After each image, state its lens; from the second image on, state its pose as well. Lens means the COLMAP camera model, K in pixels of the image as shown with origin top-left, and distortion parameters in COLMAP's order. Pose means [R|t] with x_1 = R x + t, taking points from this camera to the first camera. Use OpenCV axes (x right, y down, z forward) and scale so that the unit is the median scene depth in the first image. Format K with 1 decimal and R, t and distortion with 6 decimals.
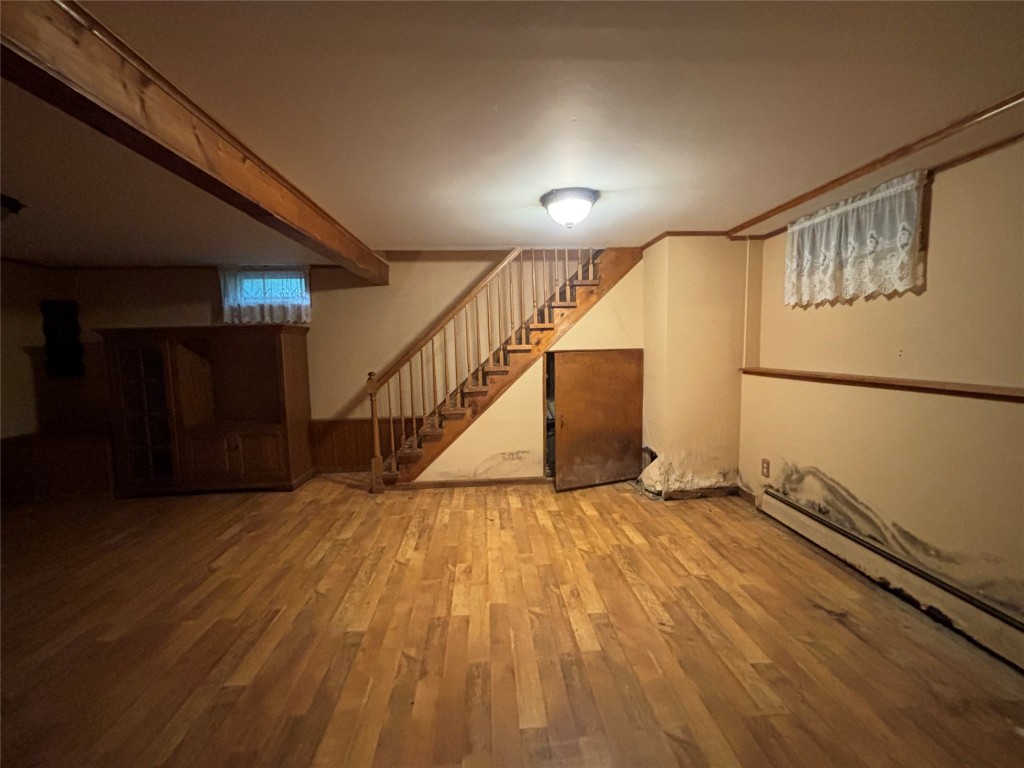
lens RADIAL K [[418.4, 0, 509.5], [0, 418.4, 379.9], [0, 0, 1]] dist [0.015980, 0.000014]
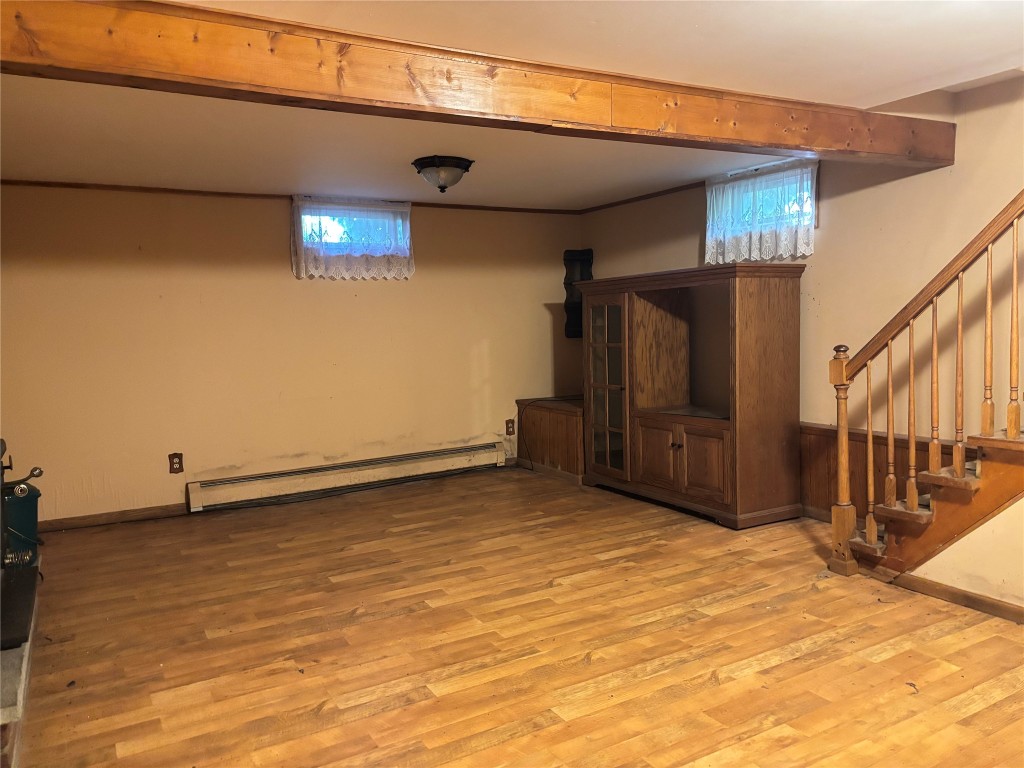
lens RADIAL K [[776.2, 0, 514.0], [0, 776.2, 385.7], [0, 0, 1]] dist [0.048791, -0.000494]
pose [[0.458701, 0.086658, -0.884355, 0.358390], [-0.050891, 0.996162, 0.071218, -0.016851], [0.887132, 0.012337, 0.461350, 0.171144]]
